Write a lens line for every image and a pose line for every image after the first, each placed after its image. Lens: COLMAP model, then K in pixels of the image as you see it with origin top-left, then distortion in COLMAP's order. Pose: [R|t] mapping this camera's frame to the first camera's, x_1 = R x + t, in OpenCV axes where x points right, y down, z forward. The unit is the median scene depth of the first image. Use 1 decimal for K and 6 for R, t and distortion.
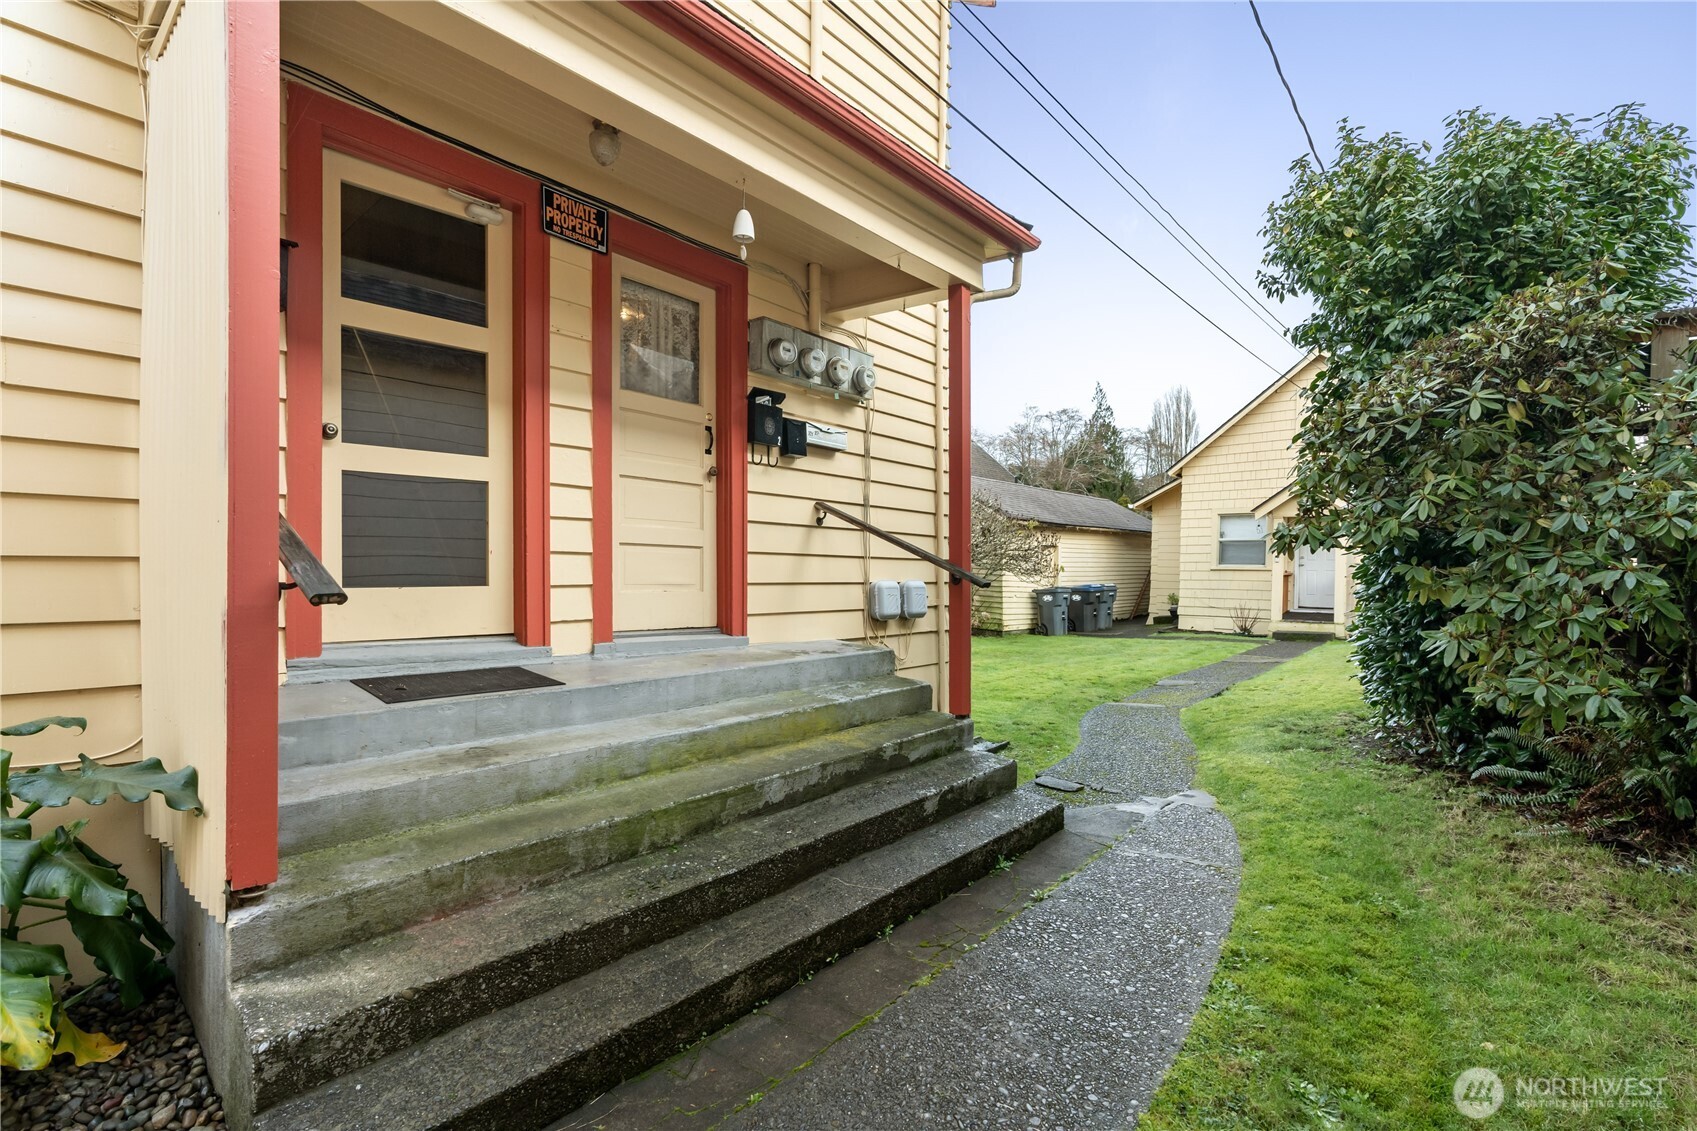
lens RADIAL K [[761.8, 0, 854.6], [0, 761.8, 570.0], [0, 0, 1]] dist [-0.007220, 0.002326]
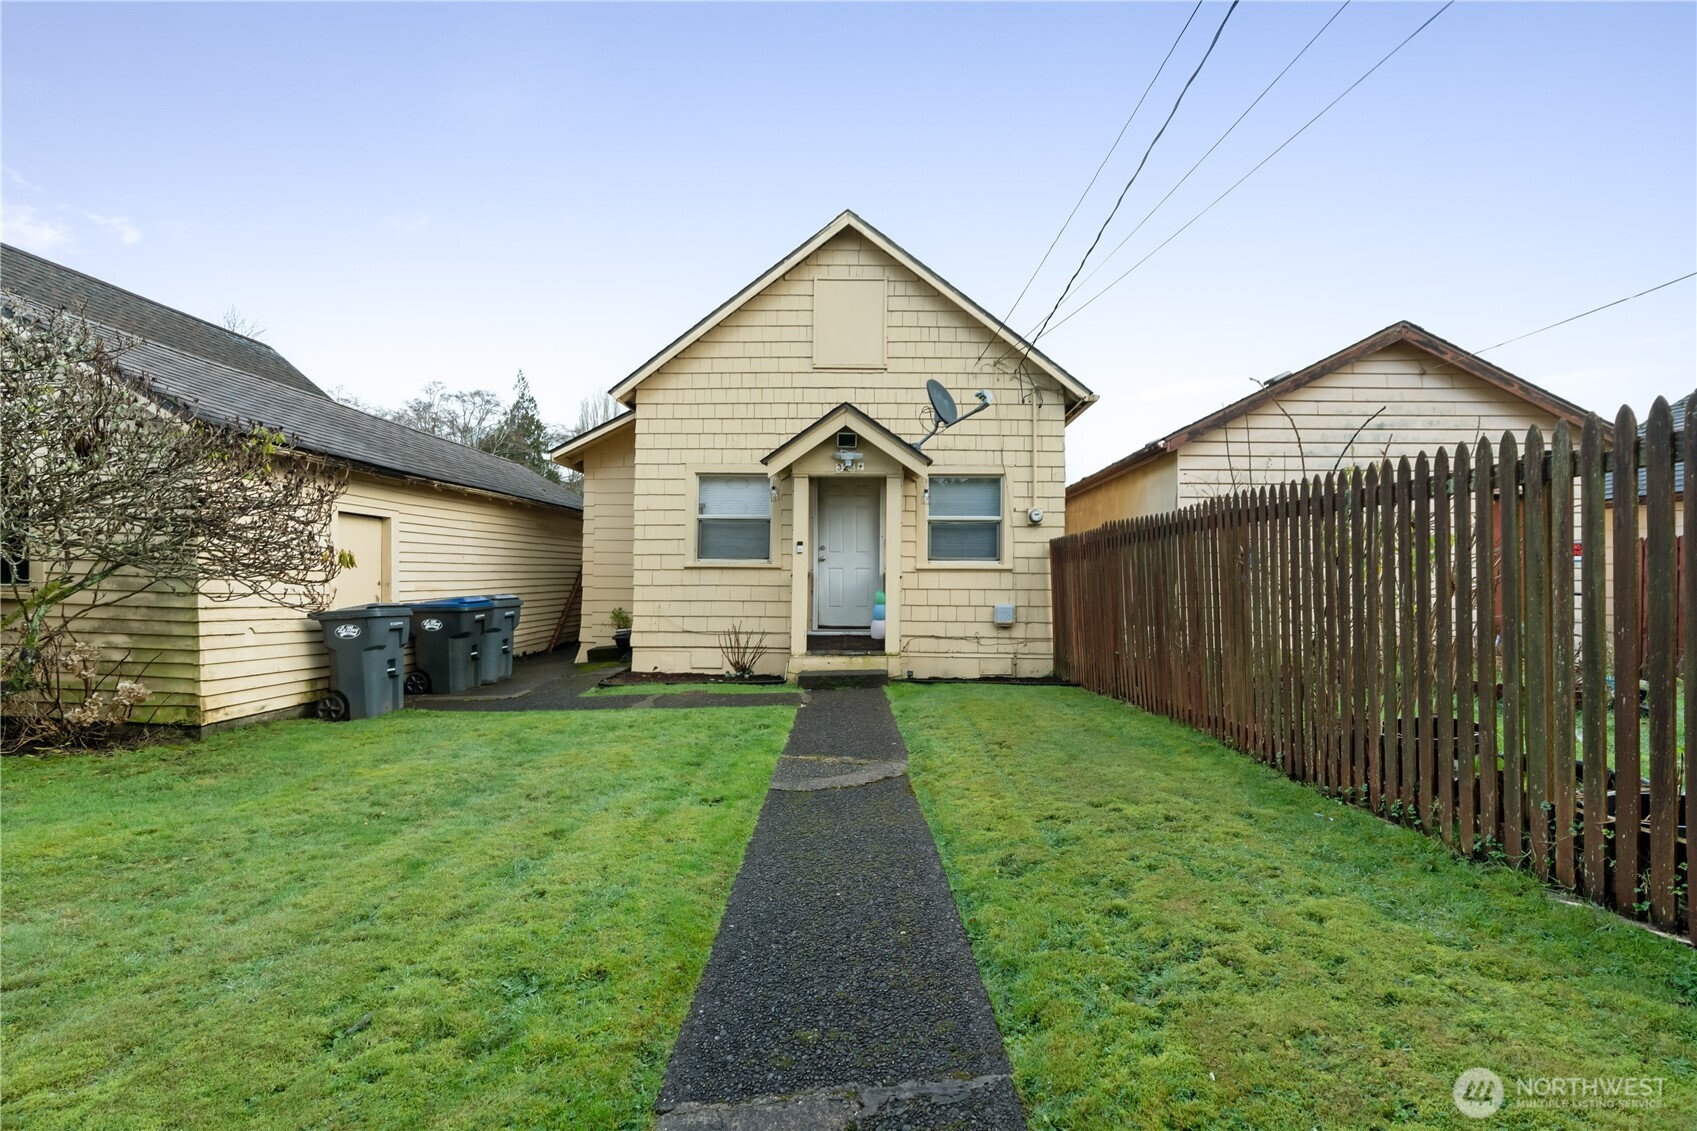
lens RADIAL K [[761.8, 0, 857.7], [0, 761.8, 586.0], [0, 0, 1]] dist [-0.007220, 0.002326]
pose [[0.750126, -0.011916, 0.661188, 0.179949], [0.004595, 0.999907, 0.012807, 0.006802], [-0.661279, -0.006569, 0.750111, 0.471211]]
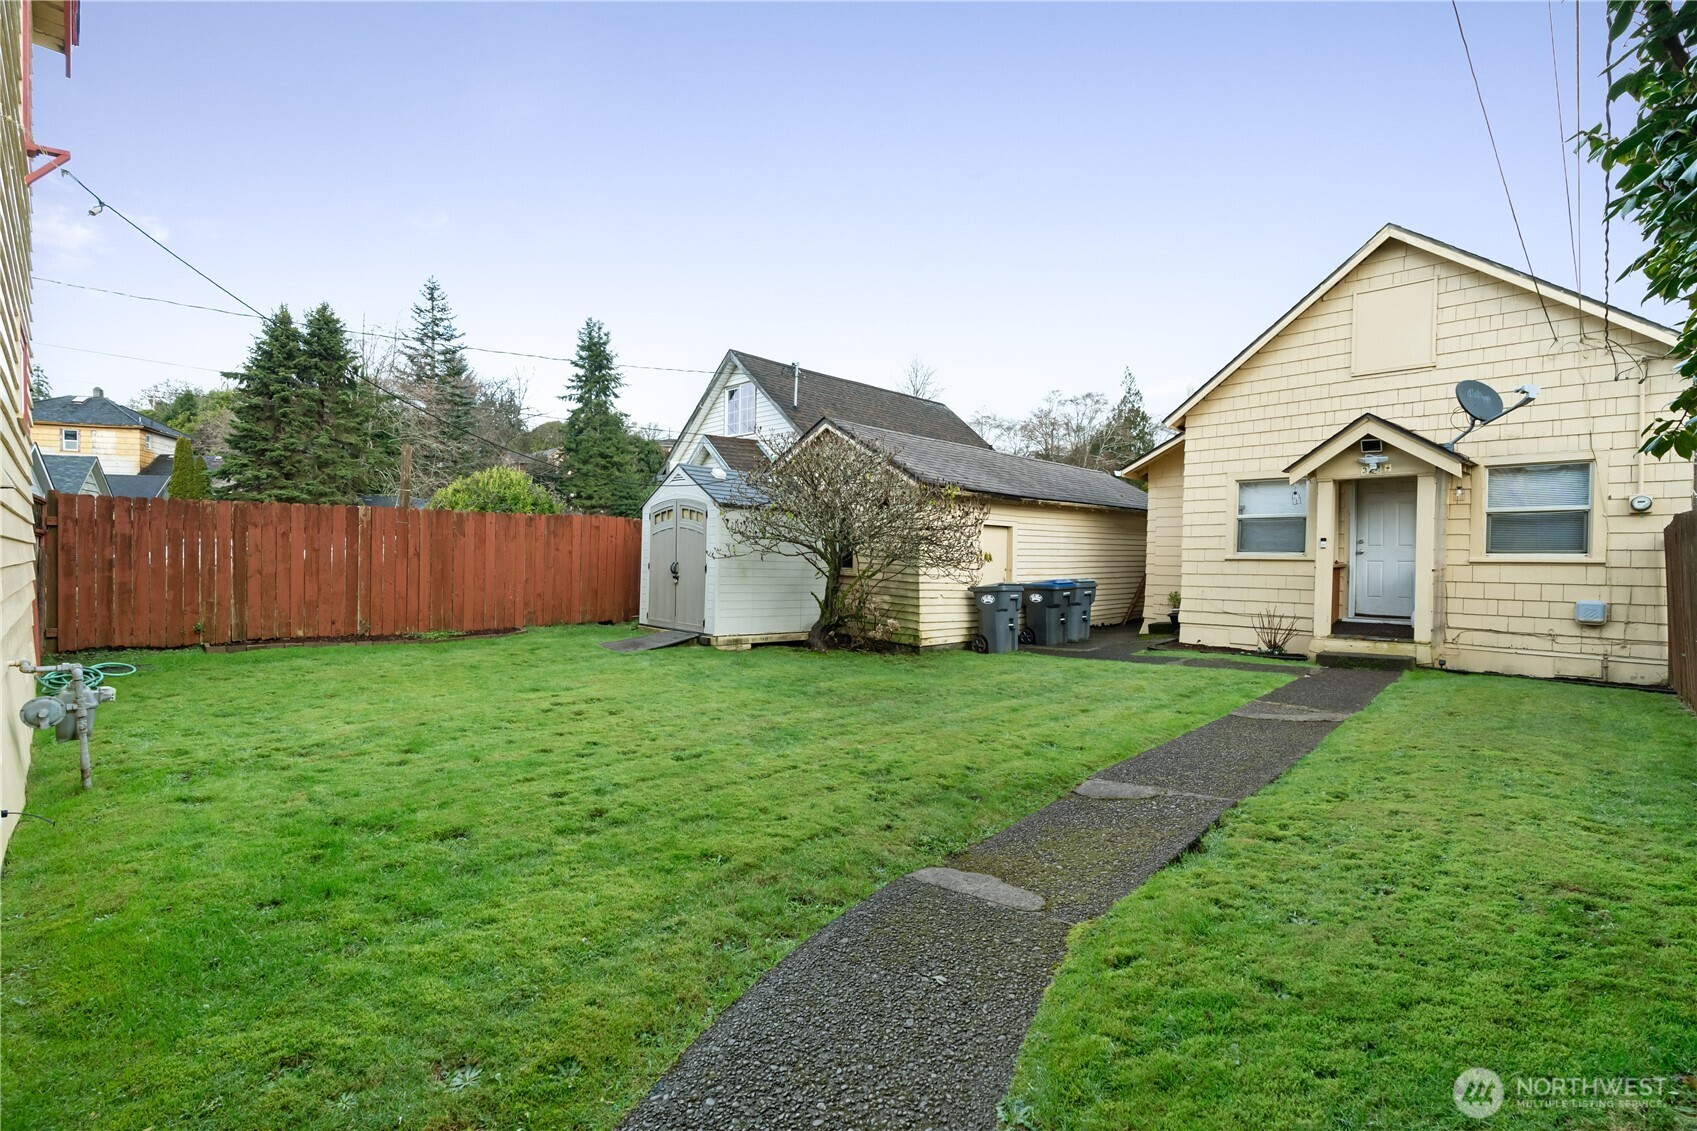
lens RADIAL K [[761.8, 0, 855.5], [0, 761.8, 559.4], [0, 0, 1]] dist [-0.007220, 0.002326]
pose [[0.999217, 0.002240, -0.039506, 0.153863], [-0.002374, 0.999992, -0.003341, 0.002684], [0.039498, 0.003433, 0.999214, 0.283656]]
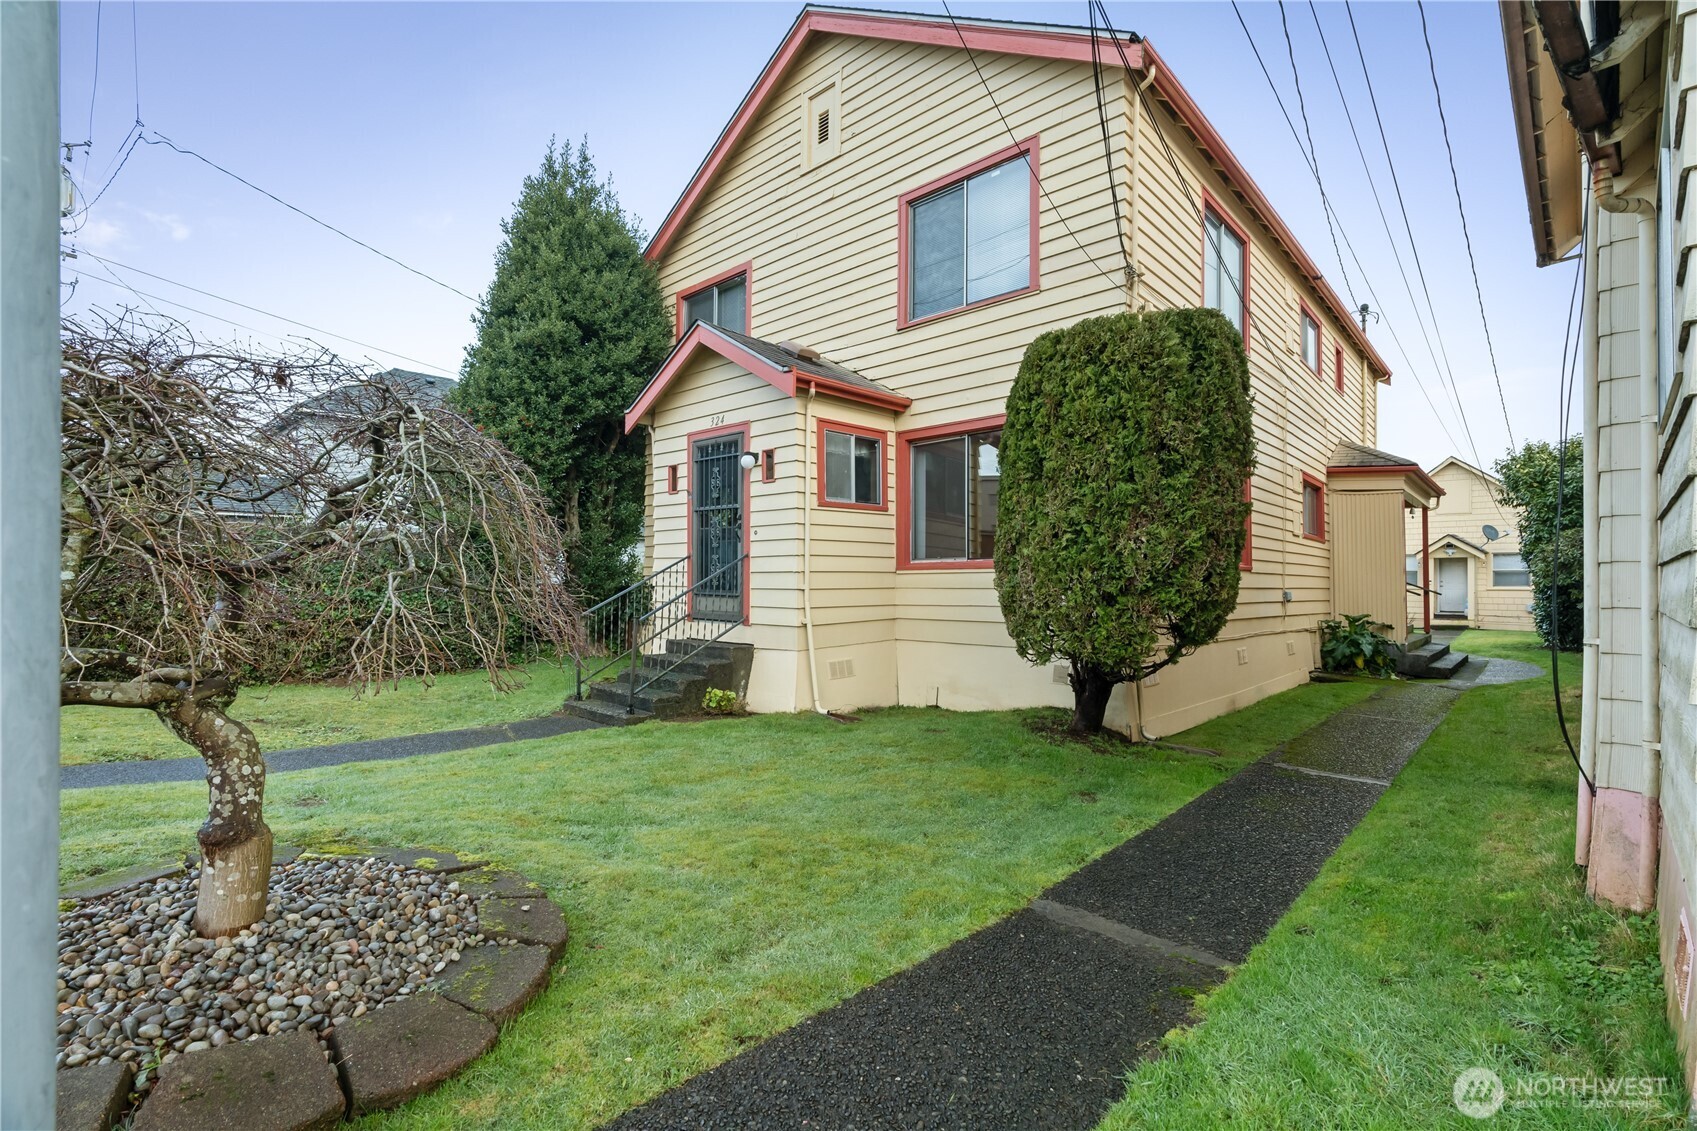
lens RADIAL K [[761.8, 0, 858.5], [0, 761.8, 565.8], [0, 0, 1]] dist [-0.007220, 0.002326]
pose [[0.999820, -0.000349, -0.018989, -0.610612], [-0.000213, 0.999563, -0.029564, -0.001232], [0.018991, 0.029563, 0.999383, -0.639443]]
